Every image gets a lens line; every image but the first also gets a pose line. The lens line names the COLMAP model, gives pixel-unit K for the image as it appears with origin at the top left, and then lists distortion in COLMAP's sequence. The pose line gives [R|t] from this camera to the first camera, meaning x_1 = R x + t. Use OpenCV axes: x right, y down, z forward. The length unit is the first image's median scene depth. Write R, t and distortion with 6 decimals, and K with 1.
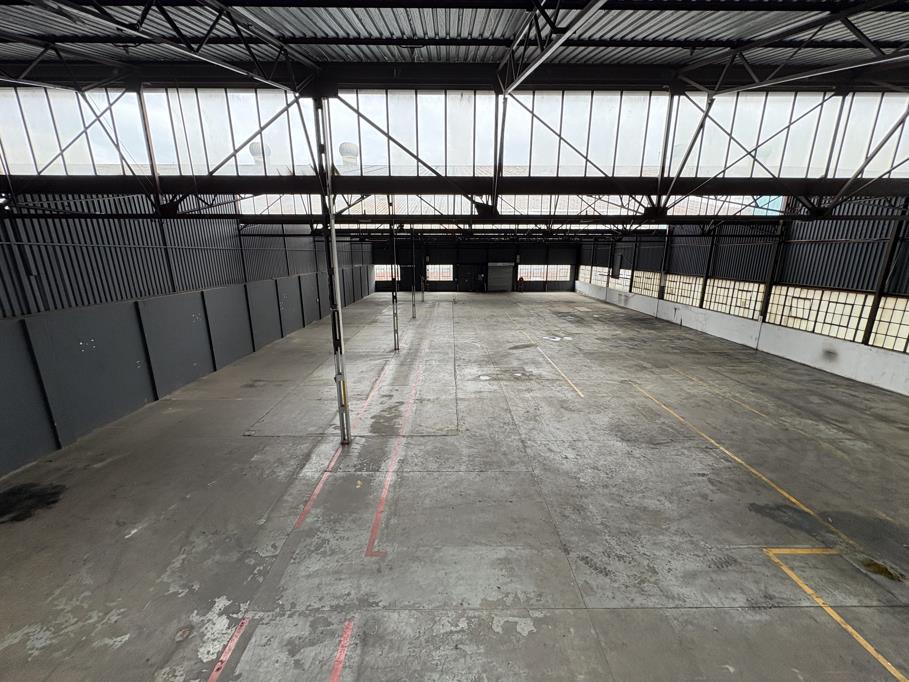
lens RADIAL K [[373.3, 0, 457.5], [0, 373.3, 348.3], [0, 0, 1]] dist [0.002045, -0.001108]
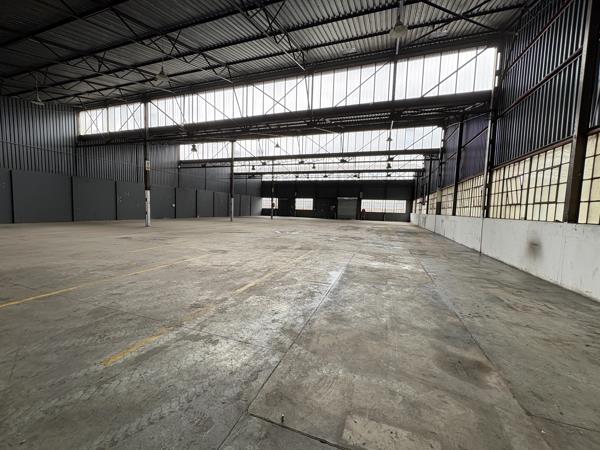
lens RADIAL K [[246.4, 0, 305.2], [0, 246.4, 226.1], [0, 0, 1]] dist [0.002045, -0.001108]
pose [[0.933865, 0.051630, -0.353879, 0.447234], [-0.120052, 0.977362, -0.174214, 0.057527], [0.336874, 0.205176, 0.918923, 0.274051]]
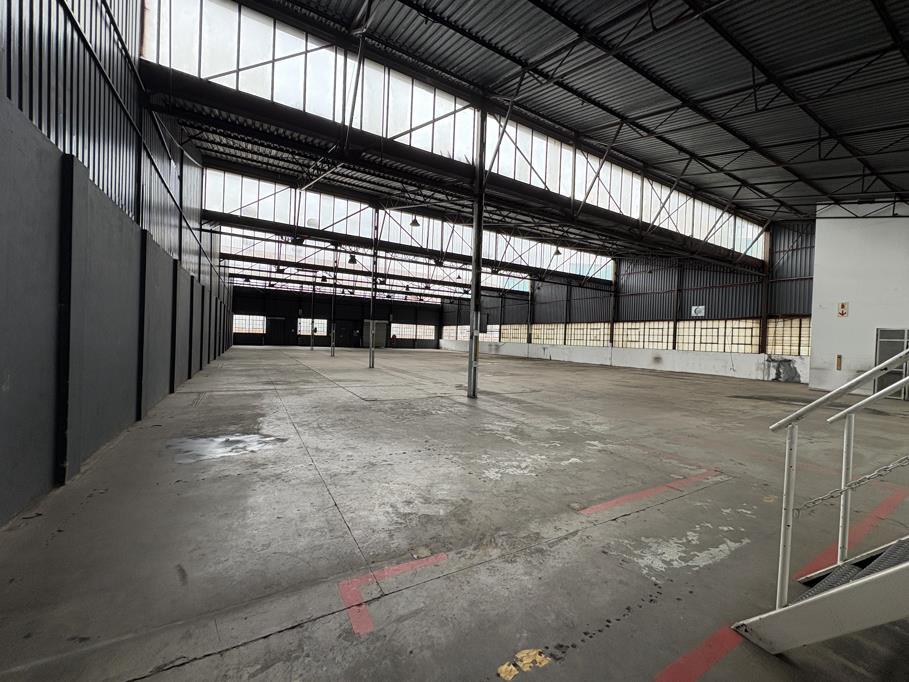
lens RADIAL K [[373.3, 0, 462.7], [0, 373.3, 339.7], [0, 0, 1]] dist [0.002045, -0.001108]
pose [[0.859727, 0.029229, 0.509917, -0.319751], [0.096919, 0.970886, -0.219060, 0.118655], [-0.501474, 0.237752, 0.831864, 0.032468]]
